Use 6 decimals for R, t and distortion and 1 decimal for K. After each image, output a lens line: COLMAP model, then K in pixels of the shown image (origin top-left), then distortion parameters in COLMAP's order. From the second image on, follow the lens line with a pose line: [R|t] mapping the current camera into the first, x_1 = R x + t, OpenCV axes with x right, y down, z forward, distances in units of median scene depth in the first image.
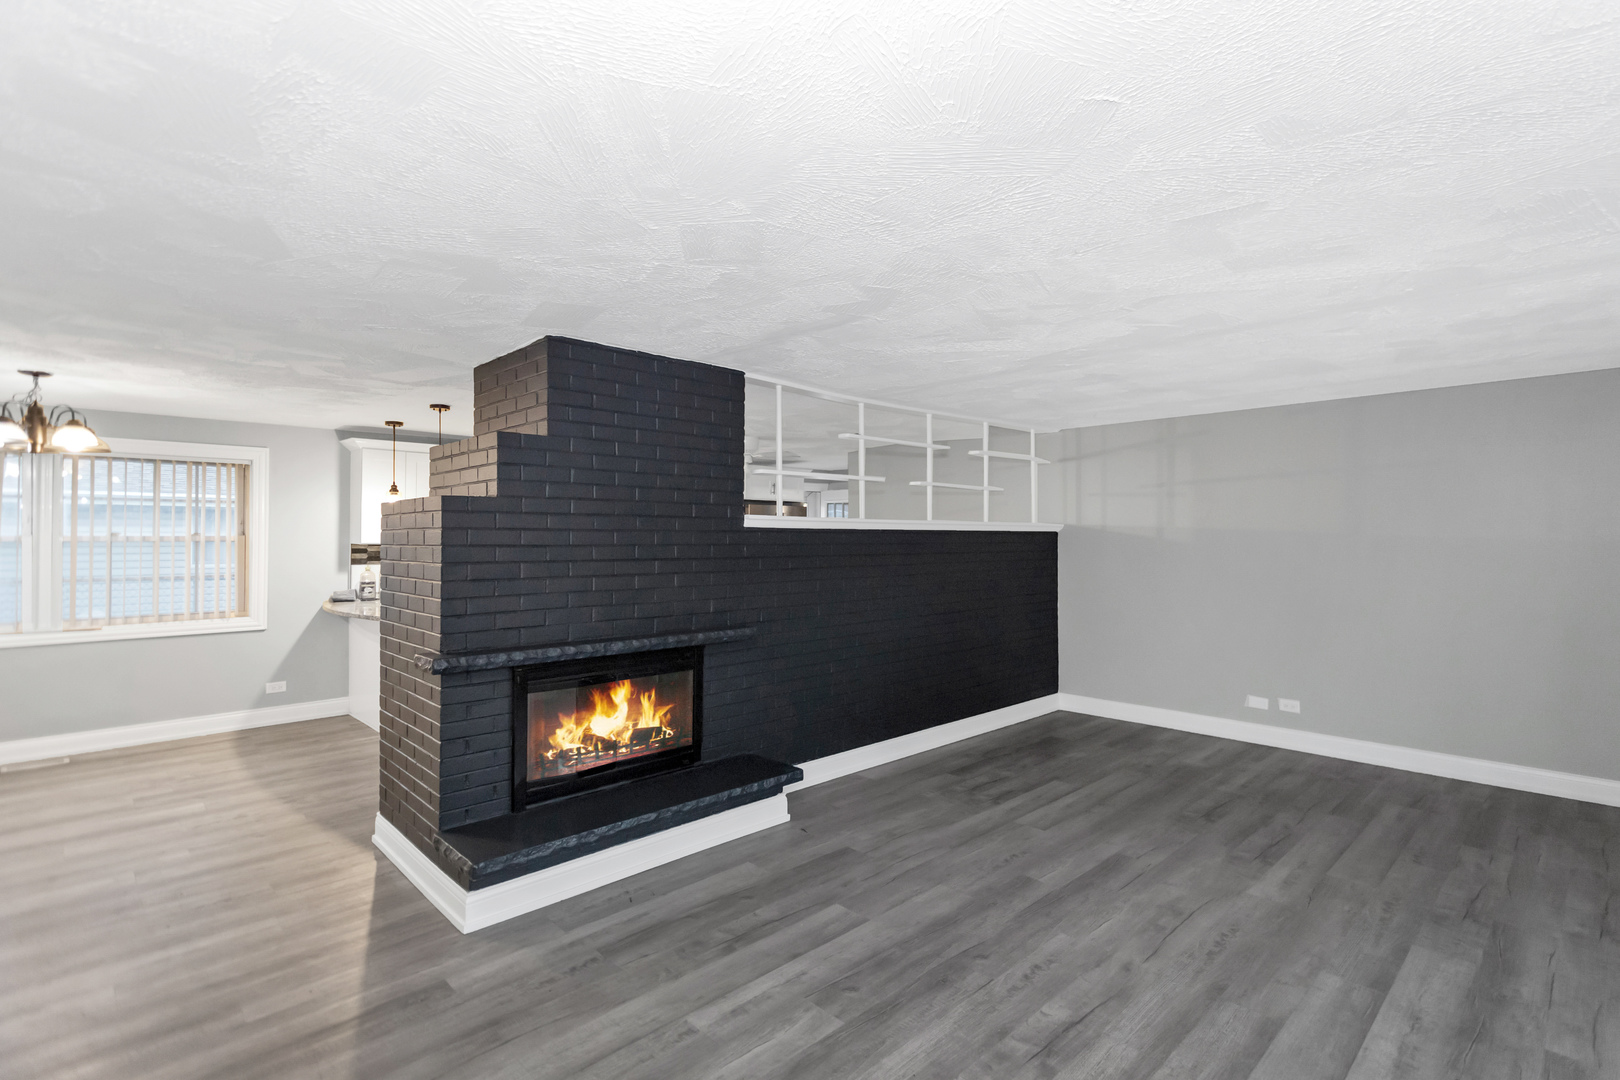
lens RADIAL K [[777.2, 0, 859.7], [0, 777.2, 536.5], [0, 0, 1]] dist [-0.000611, 0.005593]
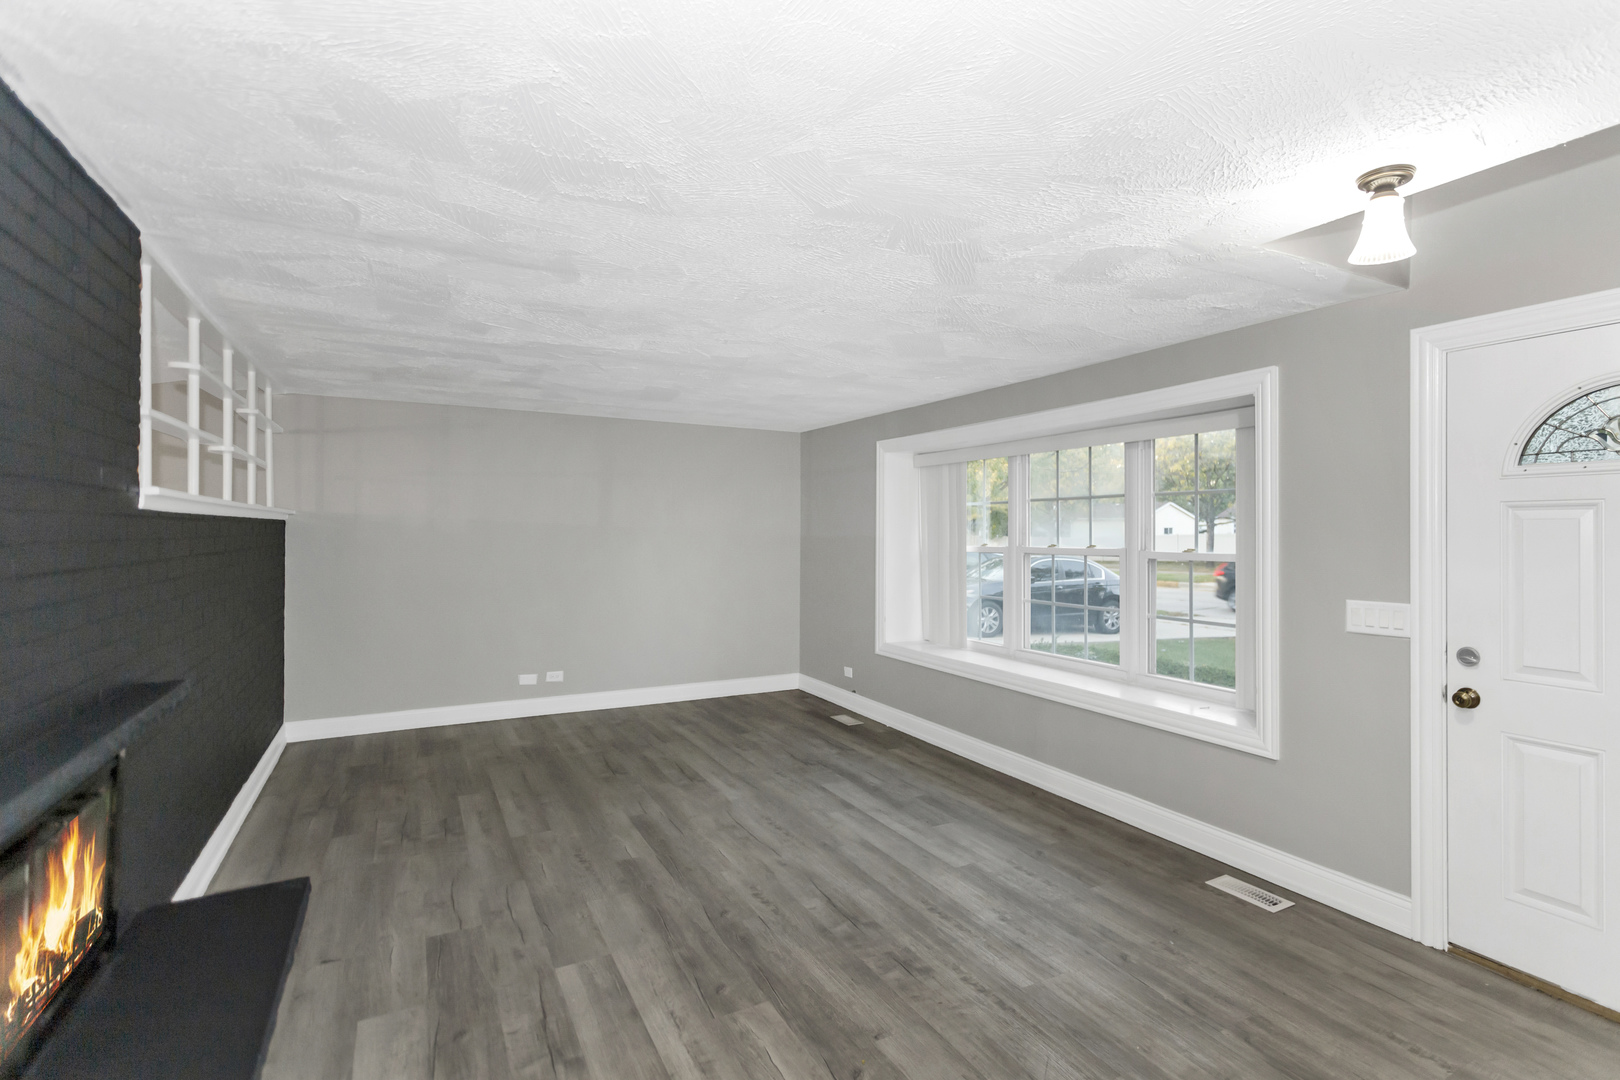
lens RADIAL K [[777.2, 0, 840.0], [0, 777.2, 524.0], [0, 0, 1]] dist [-0.000611, 0.005593]
pose [[0.274120, 0.007178, 0.961669, -0.634477], [-0.008057, 0.999954, -0.005167, -0.008850], [-0.961662, -0.006332, 0.274166, 0.392349]]
